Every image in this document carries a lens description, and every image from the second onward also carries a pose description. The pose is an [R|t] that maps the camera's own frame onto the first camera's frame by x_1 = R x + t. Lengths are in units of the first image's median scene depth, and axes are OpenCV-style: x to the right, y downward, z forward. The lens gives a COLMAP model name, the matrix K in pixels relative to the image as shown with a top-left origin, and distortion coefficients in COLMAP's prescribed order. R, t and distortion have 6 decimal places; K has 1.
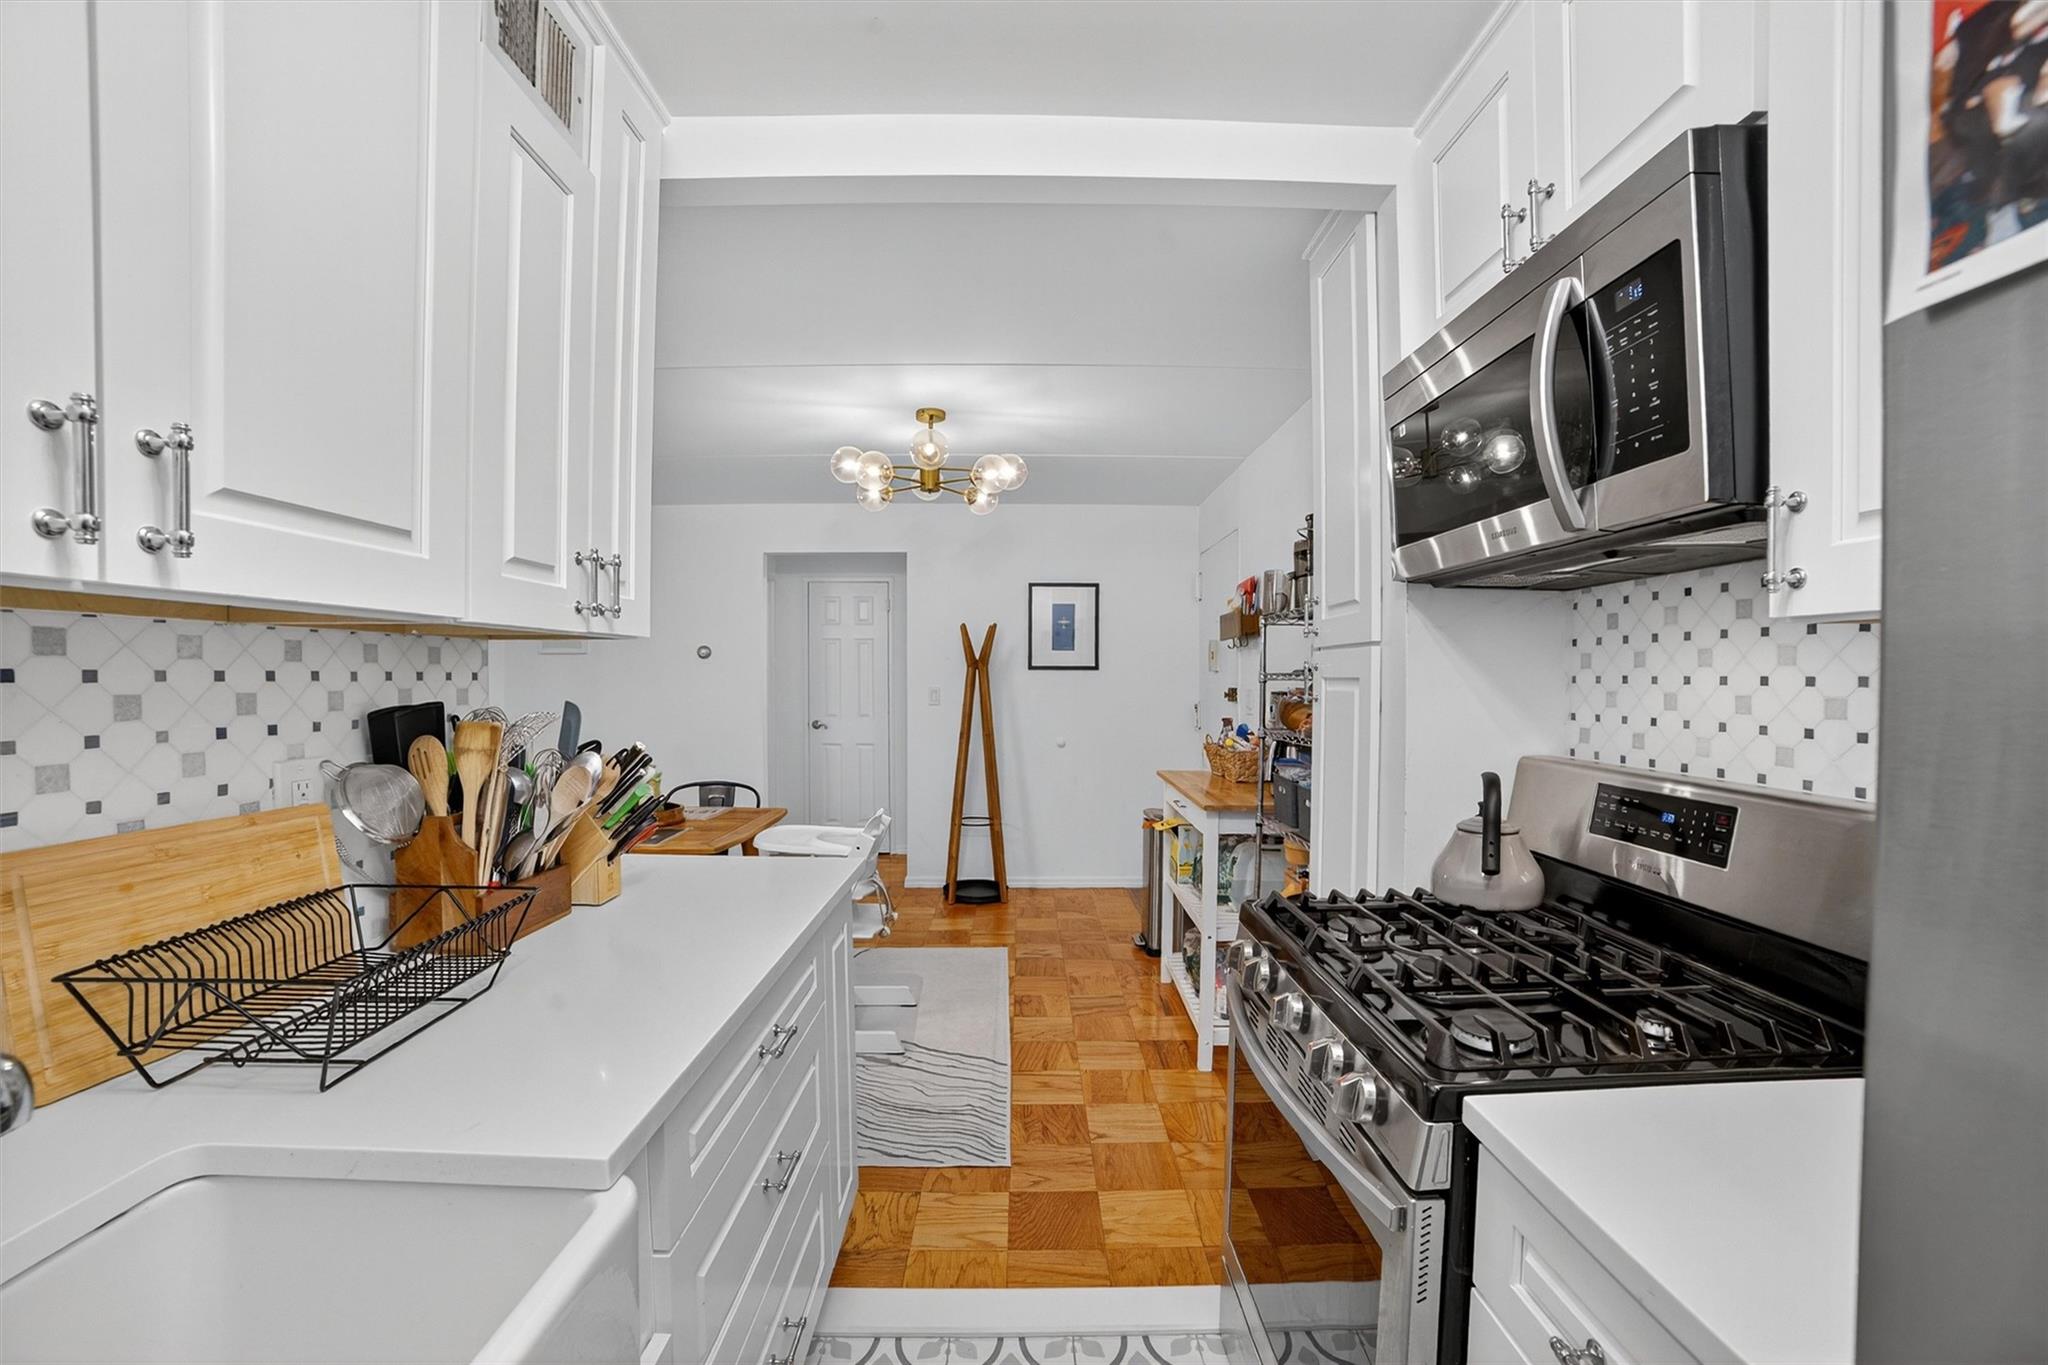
lens RADIAL K [[853.4, 0, 1034.3], [0, 853.4, 691.1], [0, 0, 1]] dist [-0.098591, 0.035416]
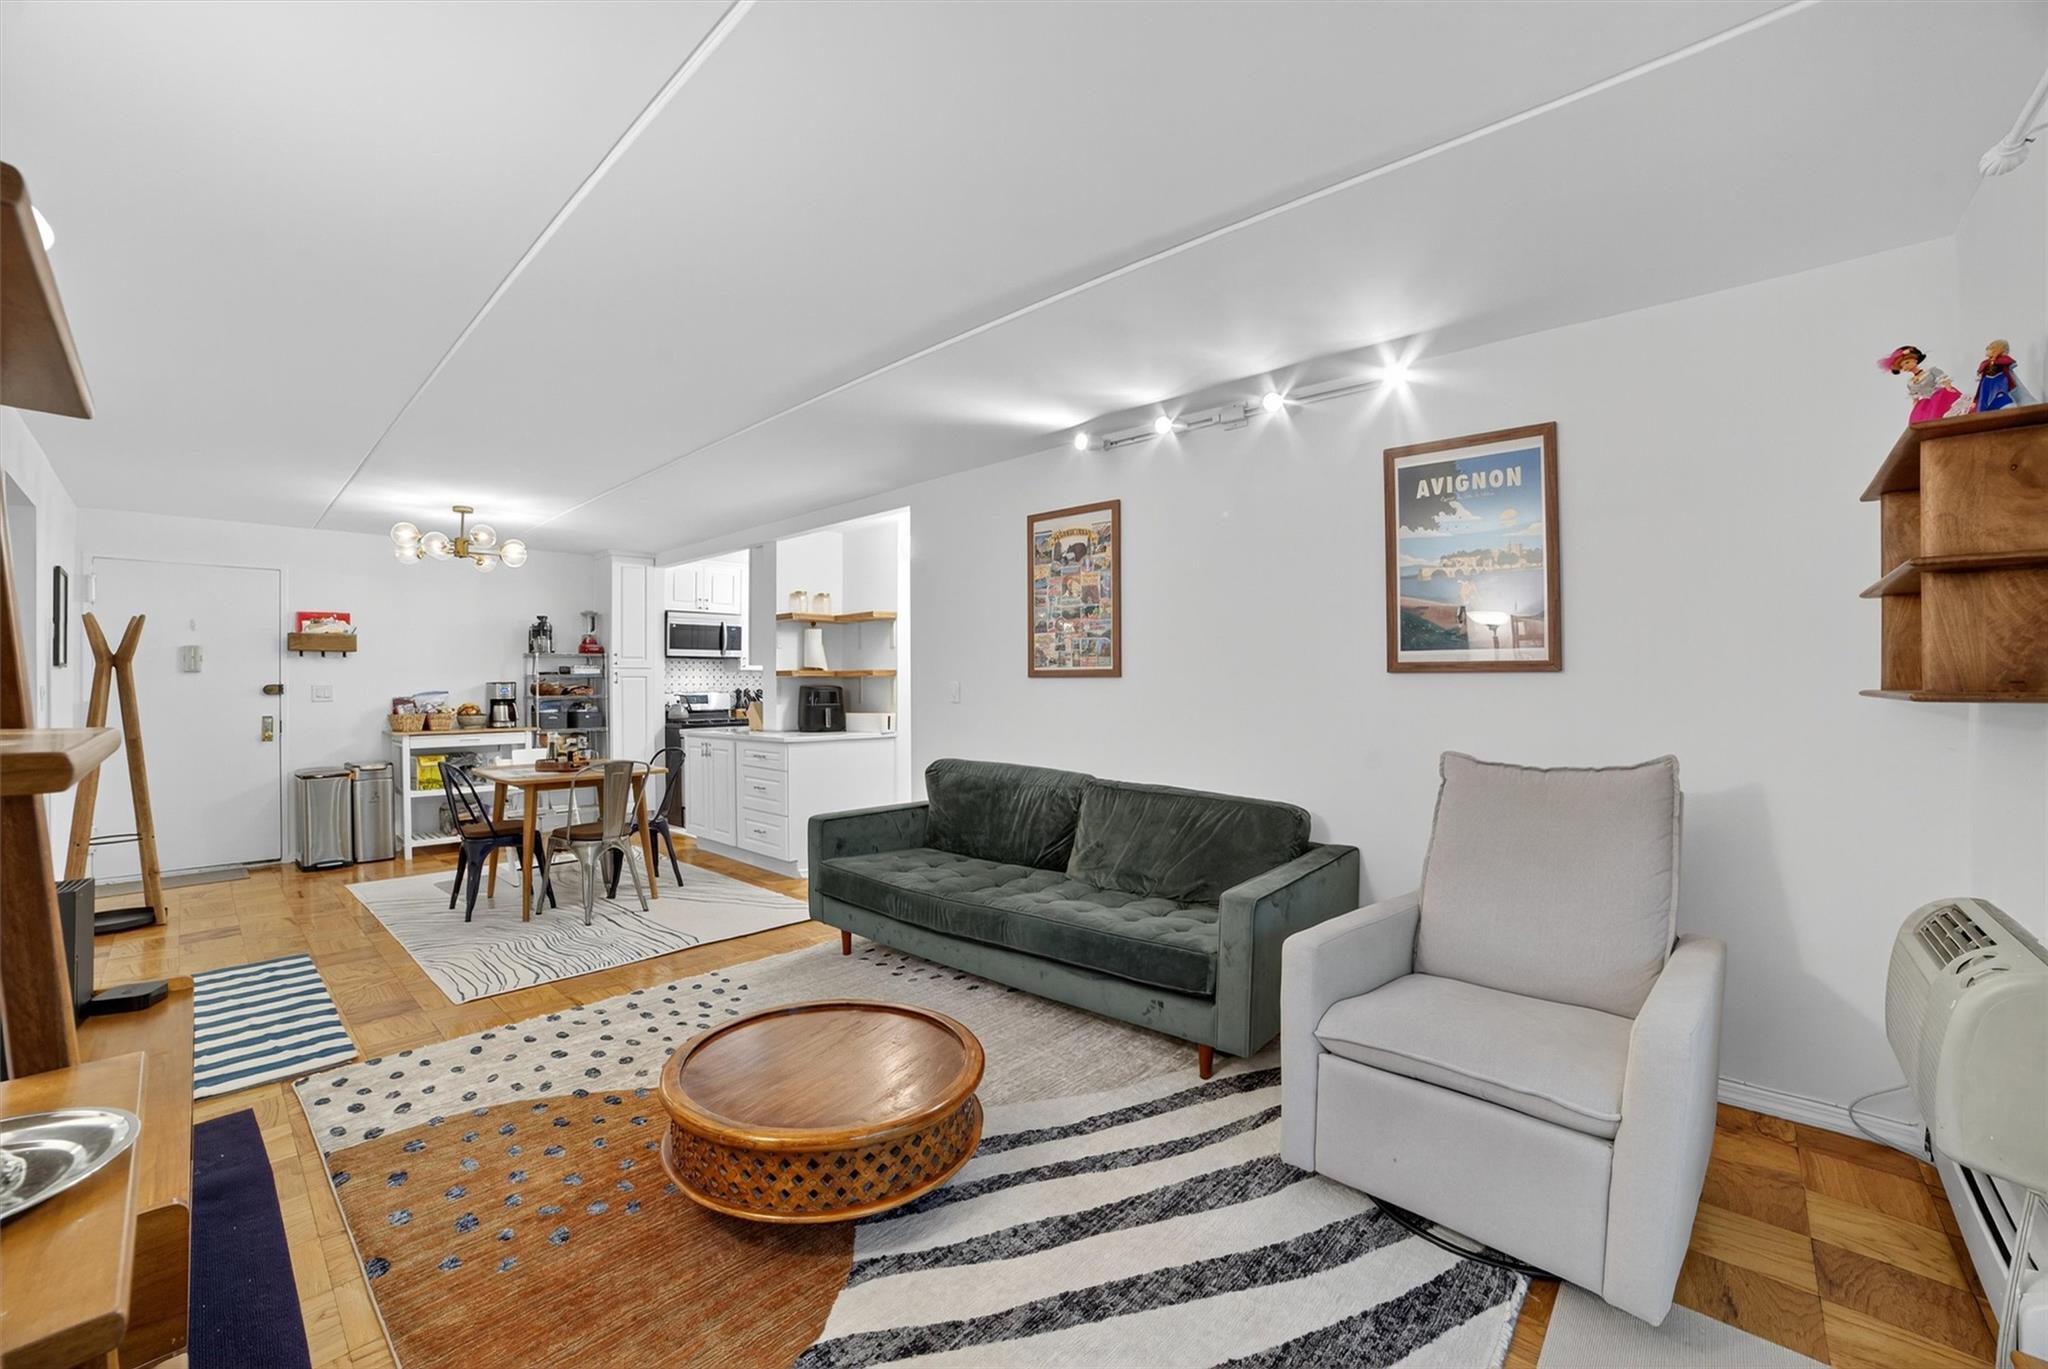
lens RADIAL K [[850.9, 0, 1030.8], [0, 850.9, 684.1], [0, 0, 1]] dist [-0.100180, 0.035870]
pose [[-0.725841, 0.002580, 0.687858, -1.591625], [0.016401, 0.999774, 0.013558, -0.000997], [-0.687667, 0.021123, -0.725719, 1.113730]]
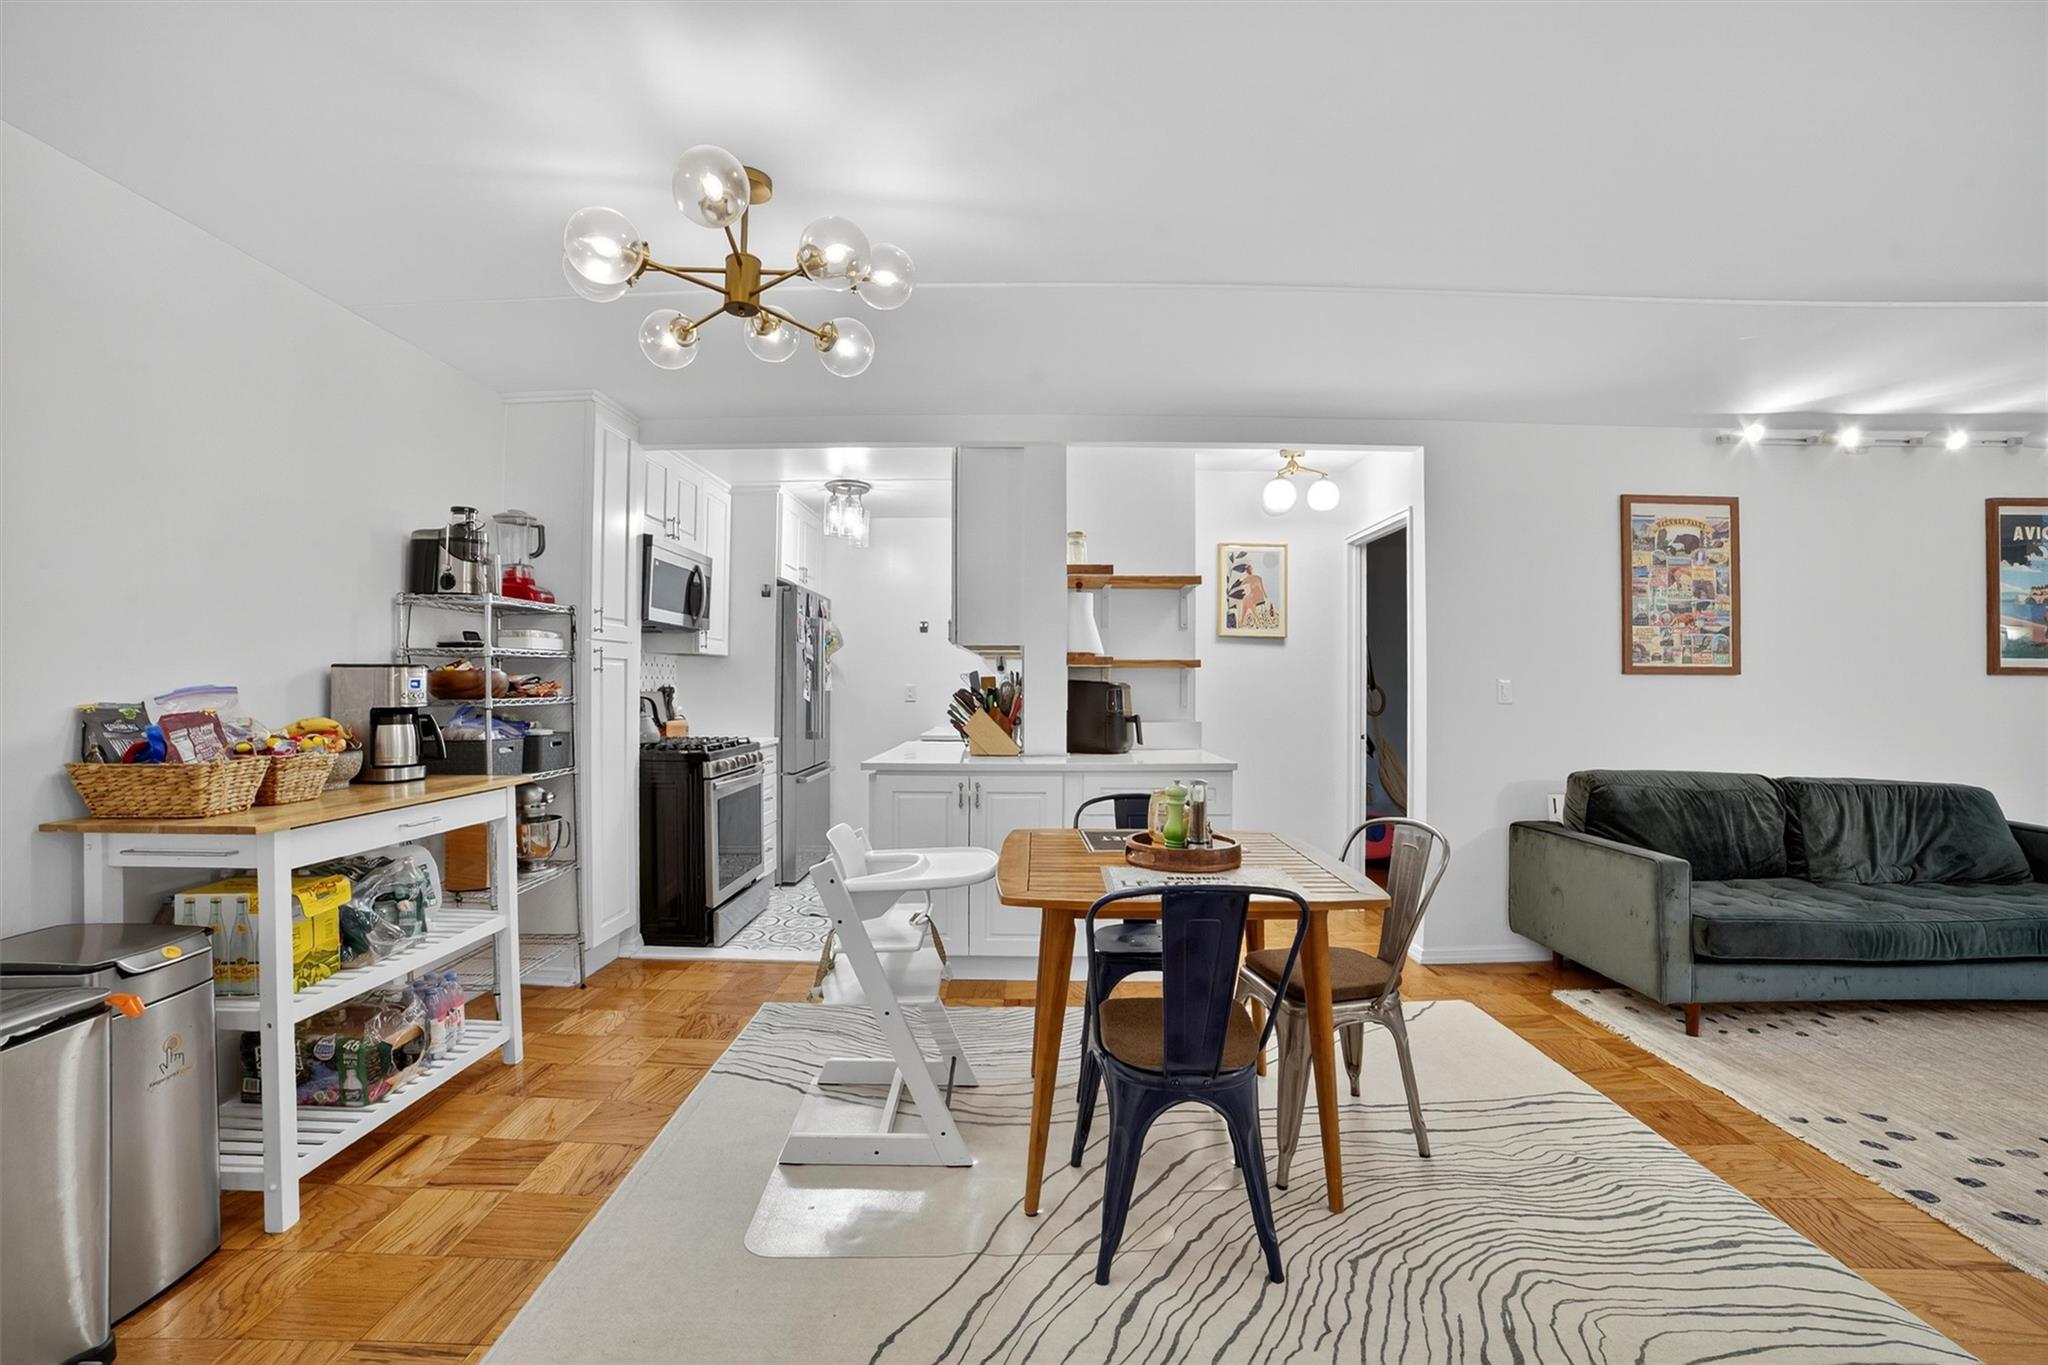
lens RADIAL K [[850.9, 0, 1030.8], [0, 850.9, 682.1], [0, 0, 1]] dist [-0.100180, 0.035870]
pose [[-0.999883, -0.003751, 0.014846, -0.265732], [-0.003528, 0.999882, 0.014984, 0.002512], [-0.014901, 0.014930, -0.999778, 1.260864]]
